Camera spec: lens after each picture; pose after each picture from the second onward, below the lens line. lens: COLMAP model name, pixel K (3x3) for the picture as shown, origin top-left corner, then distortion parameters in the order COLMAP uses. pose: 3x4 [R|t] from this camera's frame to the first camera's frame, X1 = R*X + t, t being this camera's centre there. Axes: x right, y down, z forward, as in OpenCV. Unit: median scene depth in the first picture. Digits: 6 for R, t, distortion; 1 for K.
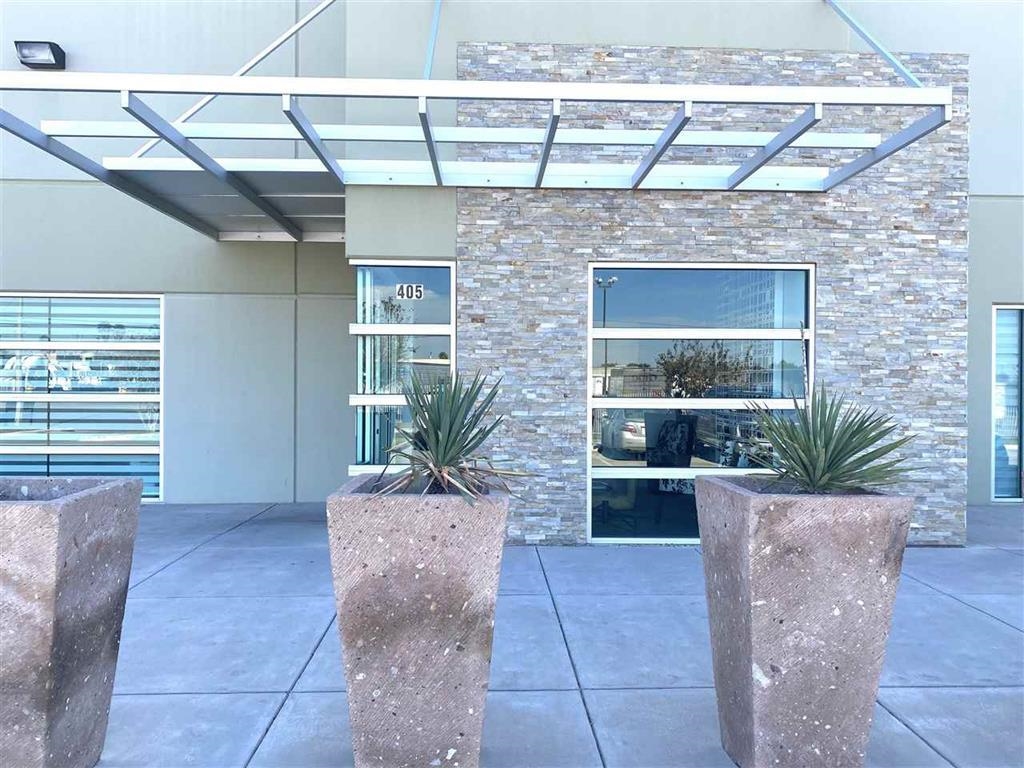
lens RADIAL K [[779.4, 0, 513.1], [0, 779.4, 386.4], [0, 0, 1]] dist [0.033158, -0.028787]
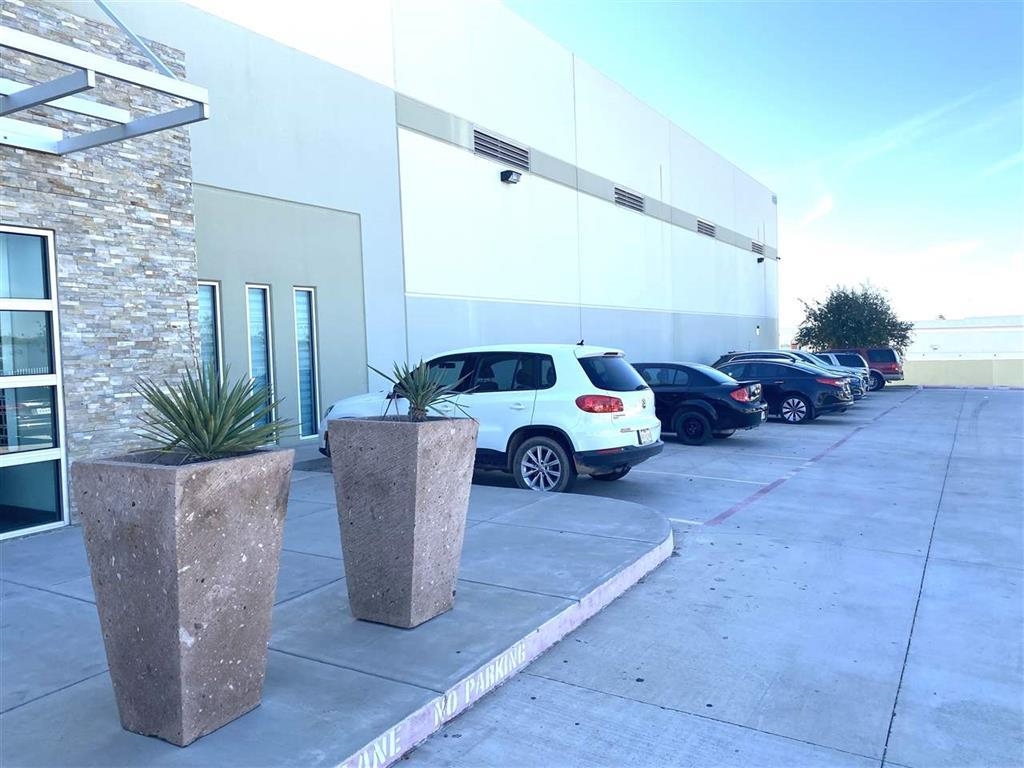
lens RADIAL K [[779.4, 0, 514.5], [0, 779.4, 378.7], [0, 0, 1]] dist [0.033158, -0.028787]
pose [[0.543315, -0.060554, 0.837342, -0.116797], [0.035362, 0.998161, 0.049239, -0.005487], [-0.838784, 0.002858, 0.544457, 0.020349]]
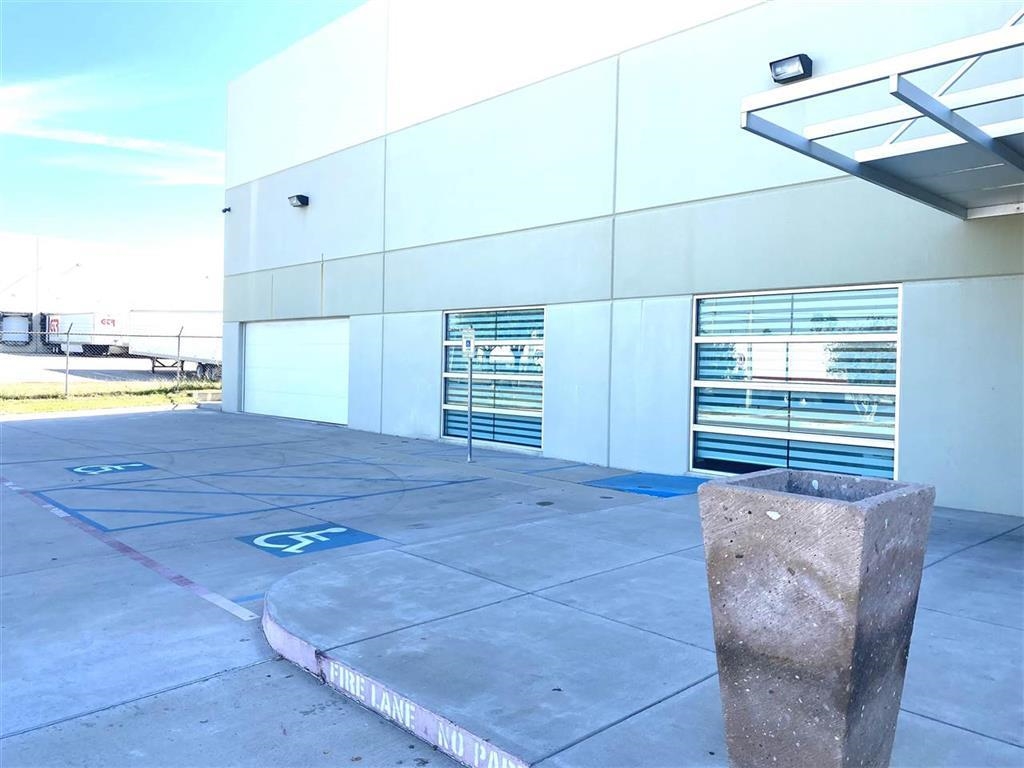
lens RADIAL K [[779.4, 0, 514.5], [0, 779.4, 377.1], [0, 0, 1]] dist [0.033158, -0.028787]
pose [[0.661577, 0.018966, -0.749638, -0.051066], [-0.017487, 0.999798, 0.009862, -0.004818], [0.749674, 0.006585, 0.661775, 0.011412]]
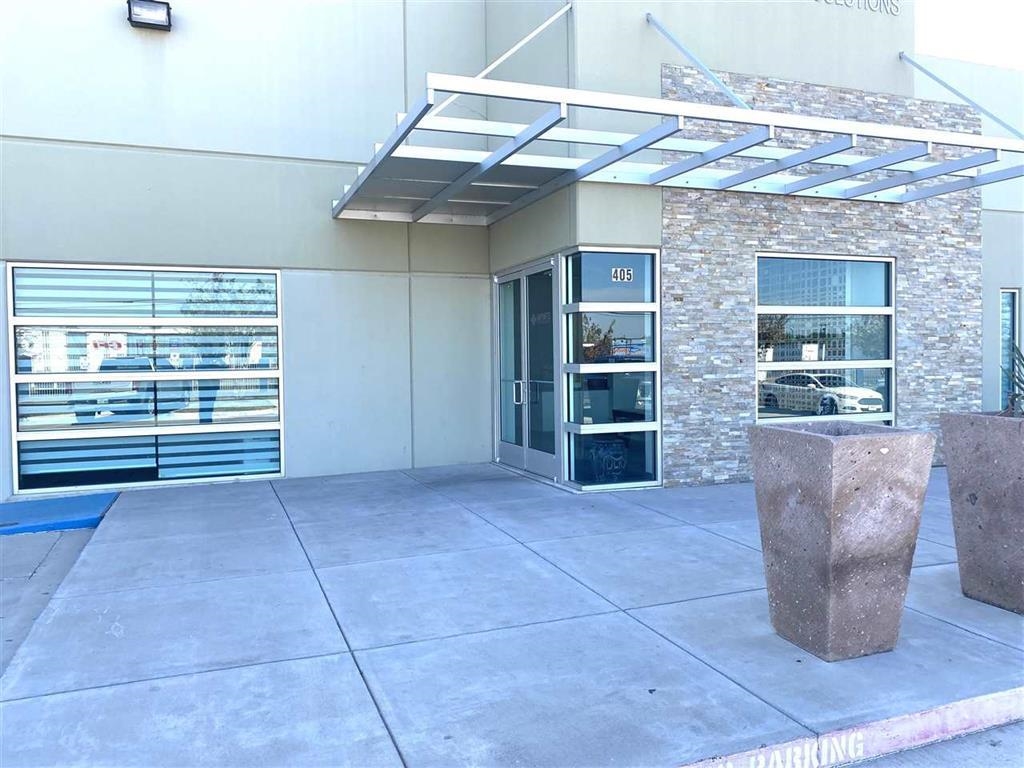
lens RADIAL K [[779.4, 0, 513.0], [0, 779.4, 373.6], [0, 0, 1]] dist [0.033158, -0.028787]
pose [[0.948254, -0.025936, 0.316452, -0.657430], [0.019404, 0.999529, 0.023777, -0.004418], [-0.316920, -0.016406, 0.948310, -0.056591]]
